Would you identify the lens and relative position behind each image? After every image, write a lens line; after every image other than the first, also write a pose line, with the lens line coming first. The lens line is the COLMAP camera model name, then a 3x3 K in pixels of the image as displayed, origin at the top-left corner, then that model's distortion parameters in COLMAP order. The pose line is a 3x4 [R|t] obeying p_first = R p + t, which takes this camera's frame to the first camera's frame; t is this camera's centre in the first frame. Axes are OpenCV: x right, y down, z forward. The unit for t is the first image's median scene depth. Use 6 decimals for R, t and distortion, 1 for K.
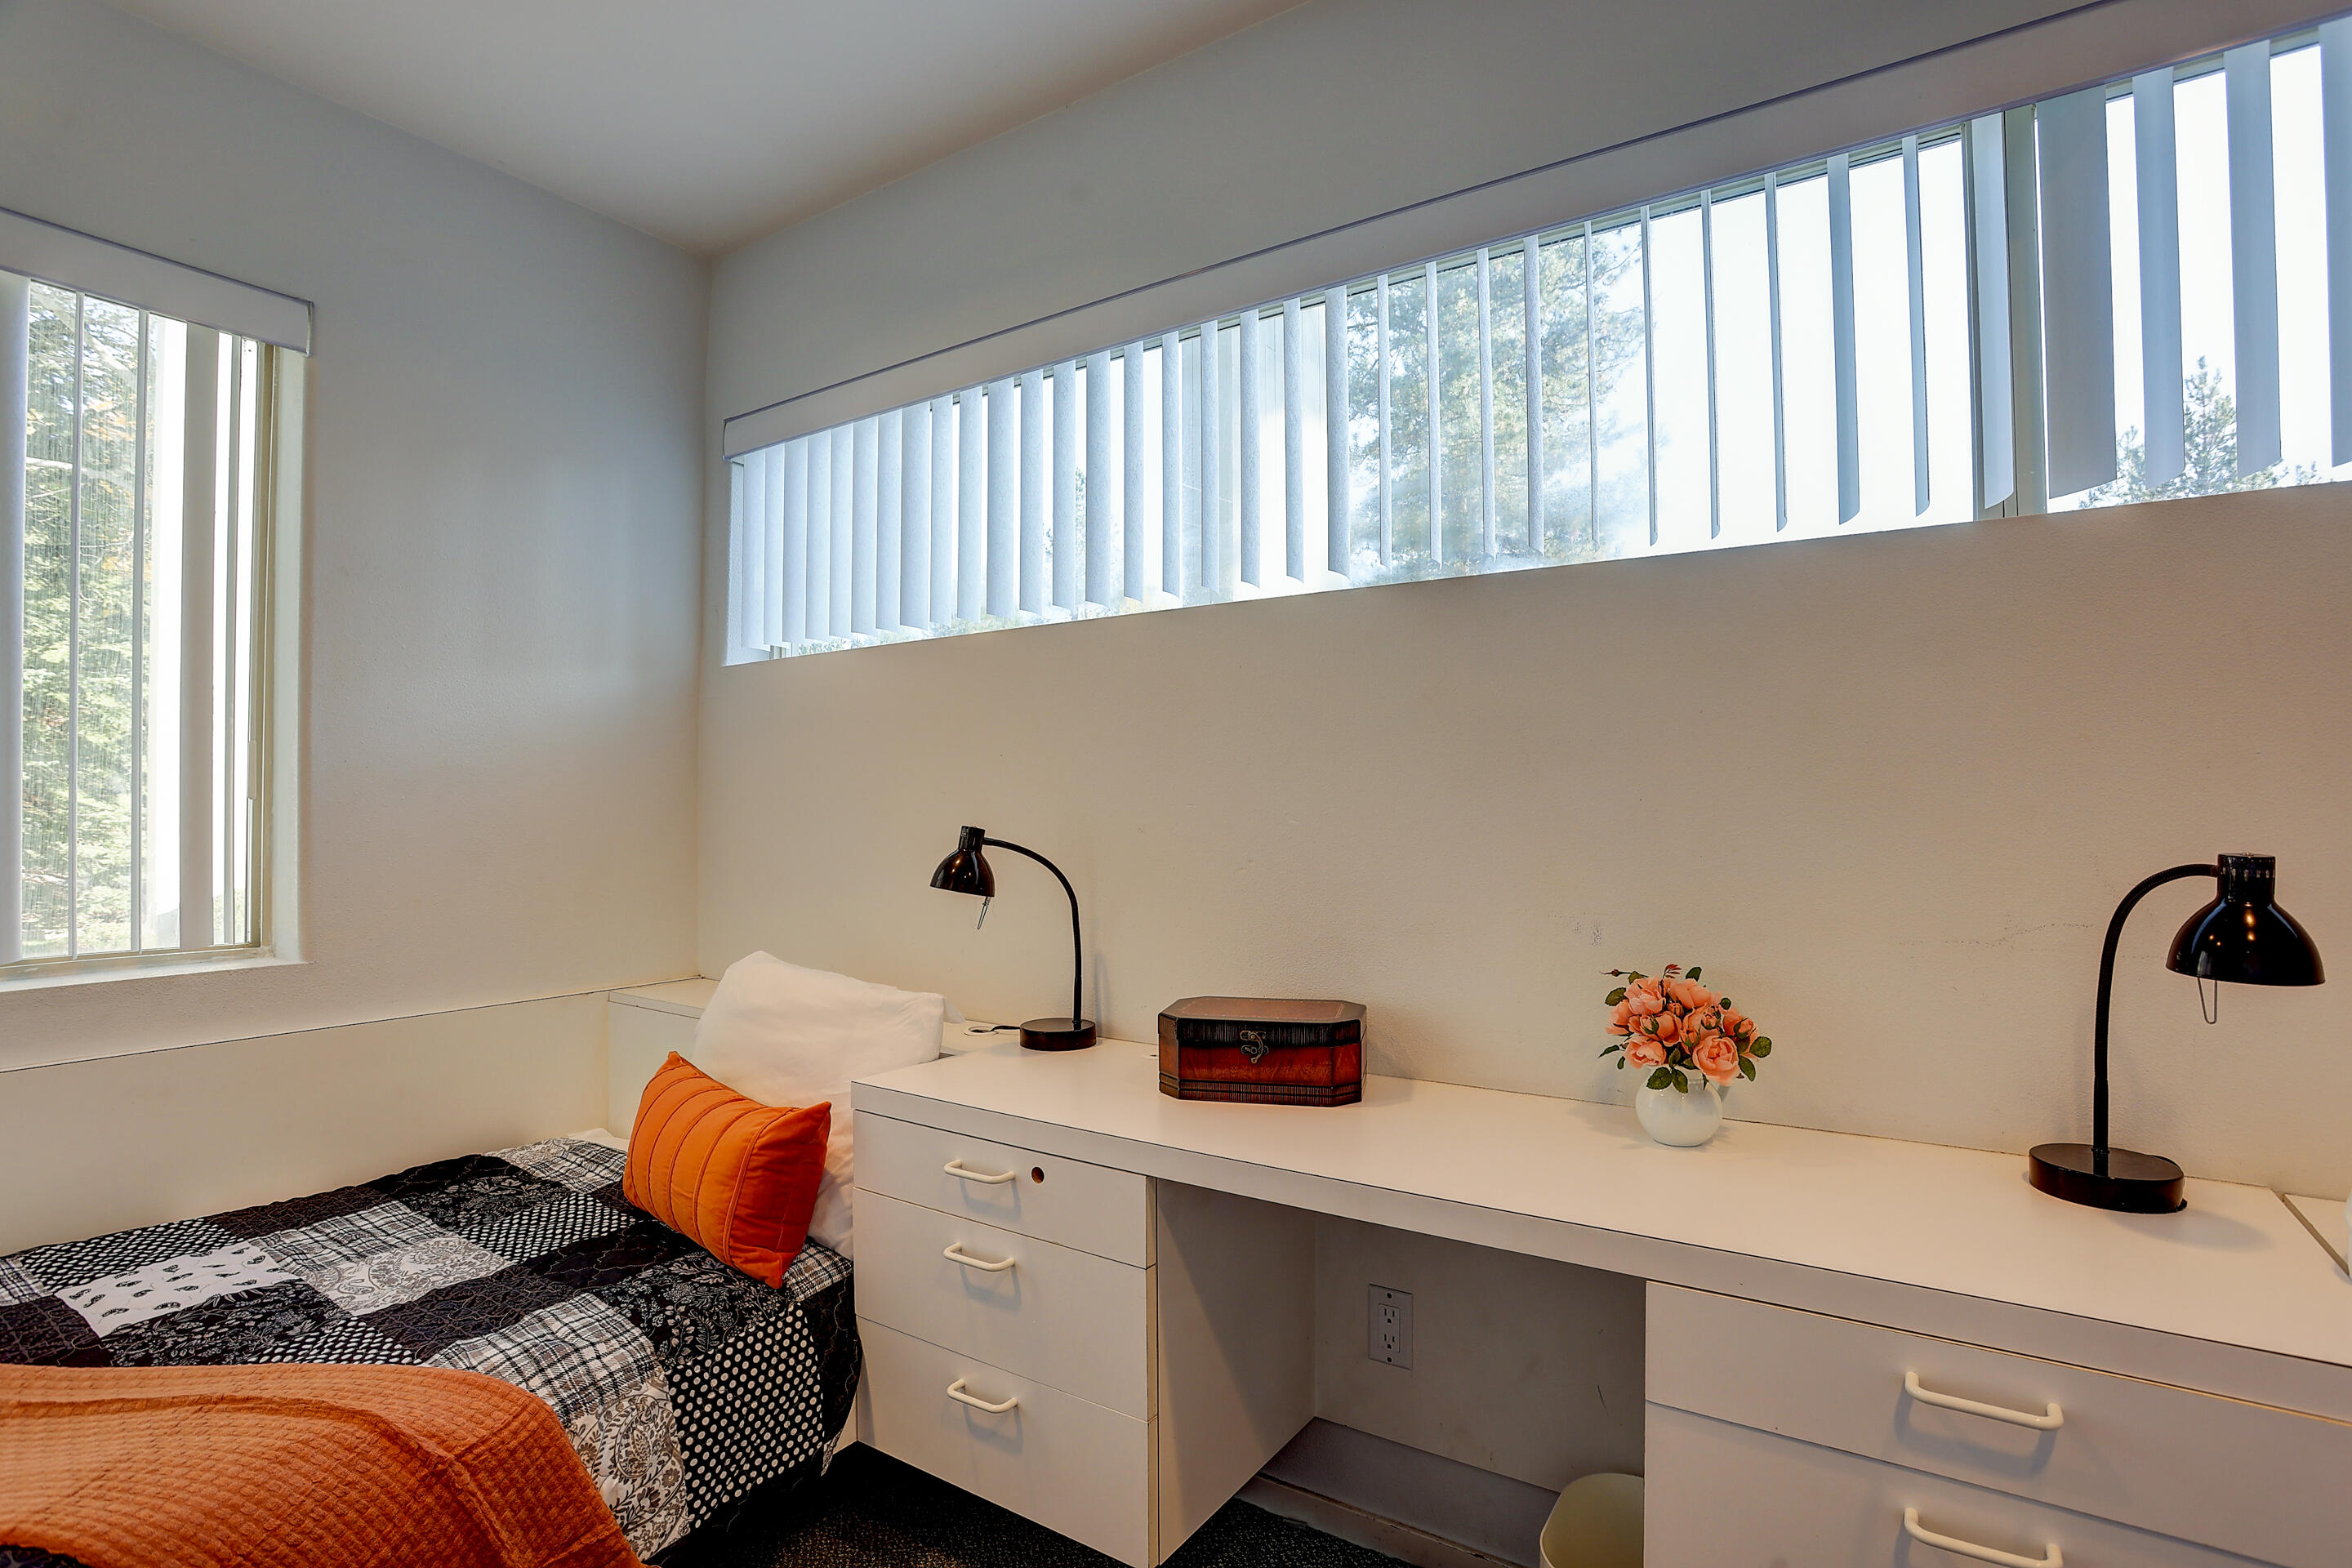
lens RADIAL K [[1146.9, 0, 1190.7], [0, 1146.9, 803.8], [0, 0, 1]] dist [-0.063422, 0.033890]
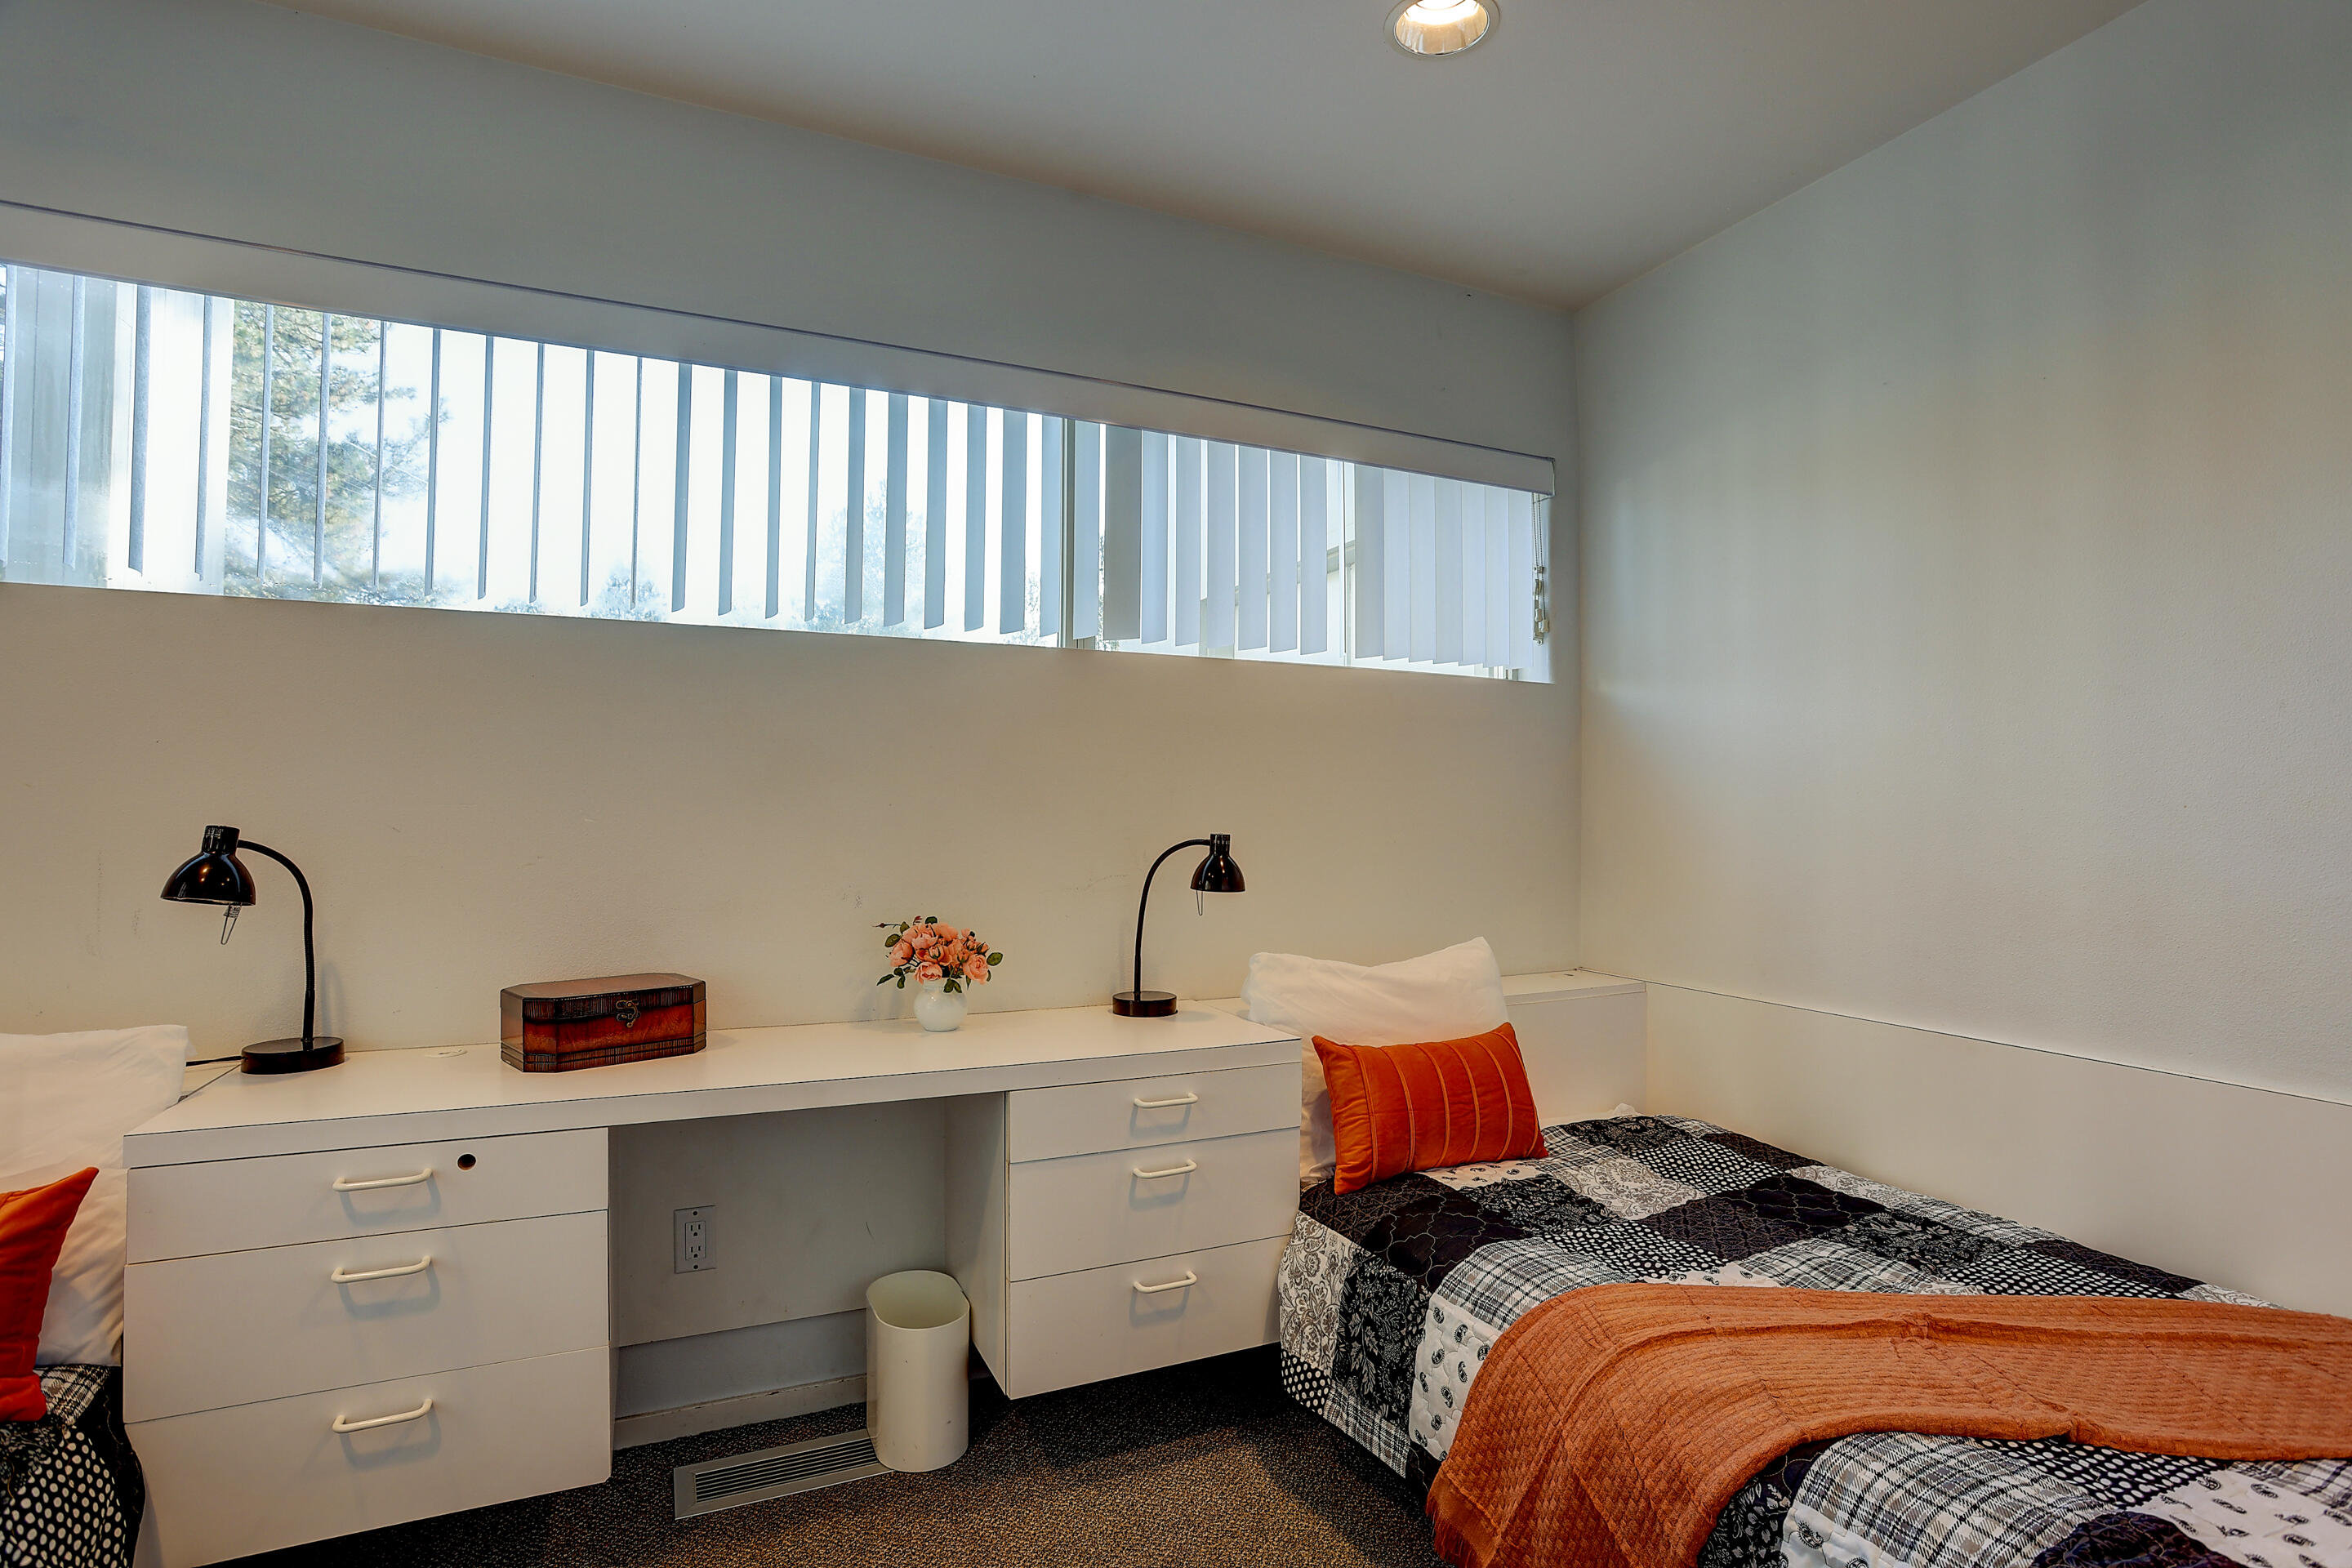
lens RADIAL K [[1181.5, 0, 1154.0], [0, 1181.5, 802.3], [0, 0, 1]] dist [-0.058840, 0.039830]
pose [[0.537215, 0.013507, 0.843337, -0.699041], [-0.008699, 0.999907, -0.010473, 0.005790], [-0.843401, -0.001710, 0.537282, -0.090110]]
